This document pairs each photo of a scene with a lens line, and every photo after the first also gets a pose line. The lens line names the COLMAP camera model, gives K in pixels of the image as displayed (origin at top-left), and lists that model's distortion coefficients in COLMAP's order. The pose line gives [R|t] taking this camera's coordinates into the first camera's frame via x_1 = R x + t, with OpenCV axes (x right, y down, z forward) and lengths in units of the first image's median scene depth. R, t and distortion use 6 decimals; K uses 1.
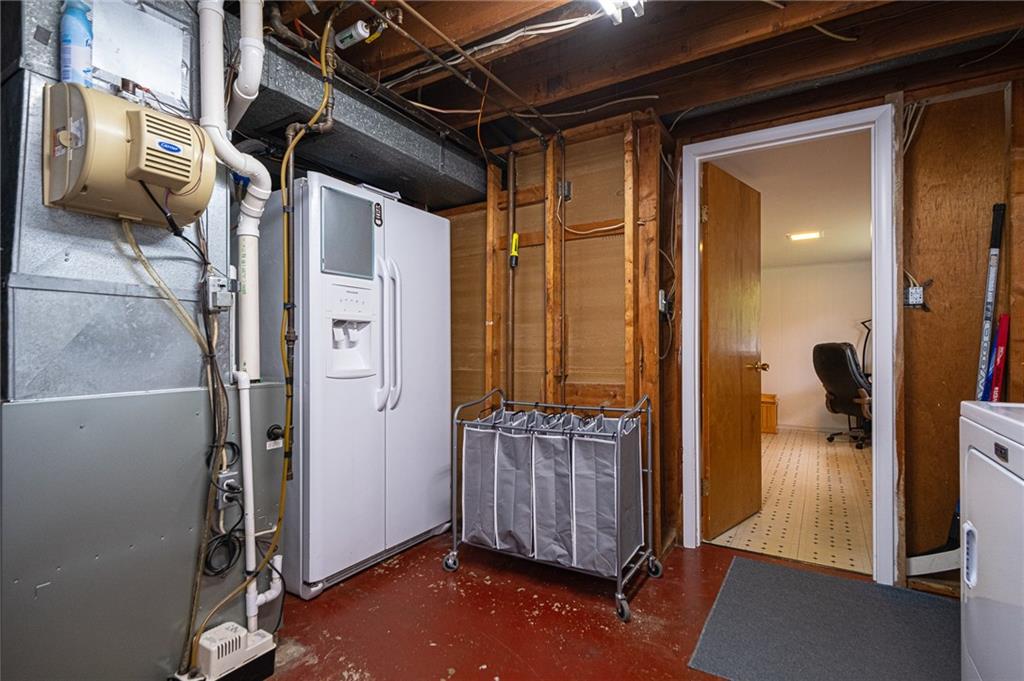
lens RADIAL K [[490.9, 0, 513.1], [0, 490.9, 351.1], [0, 0, 1]] dist [-0.000023, 0.000154]
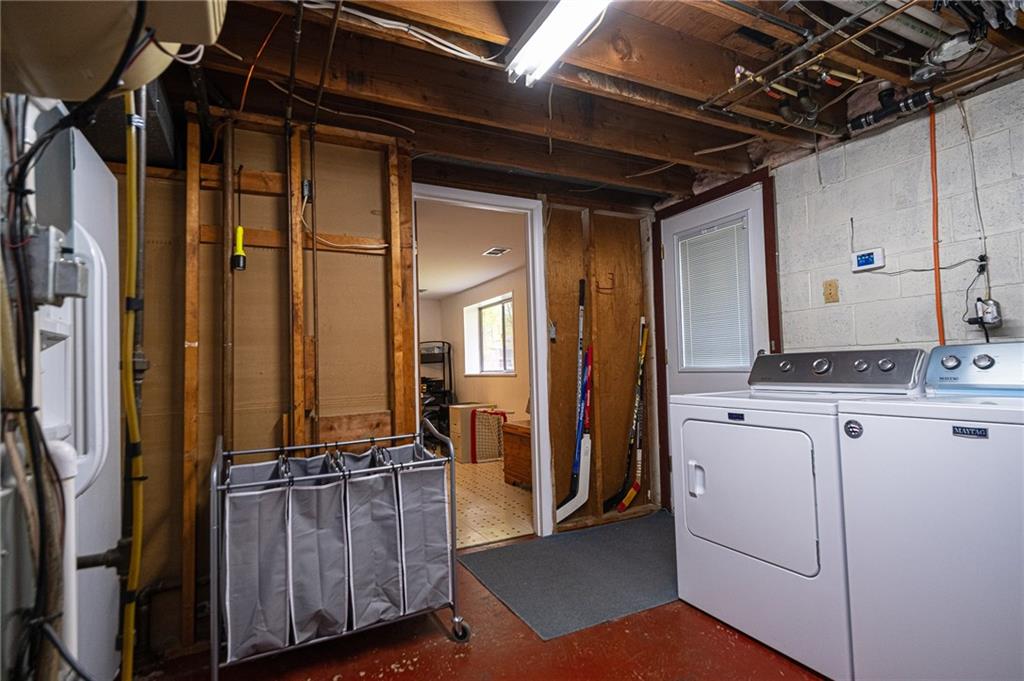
lens RADIAL K [[507.8, 0, 517.4], [0, 507.8, 350.1], [0, 0, 1]] dist [-0.001038, -0.000435]
pose [[0.516931, 0.012001, 0.855943, -0.549317], [0.036072, 0.998708, -0.035788, -0.007811], [-0.855267, 0.049376, 0.515830, 0.297413]]
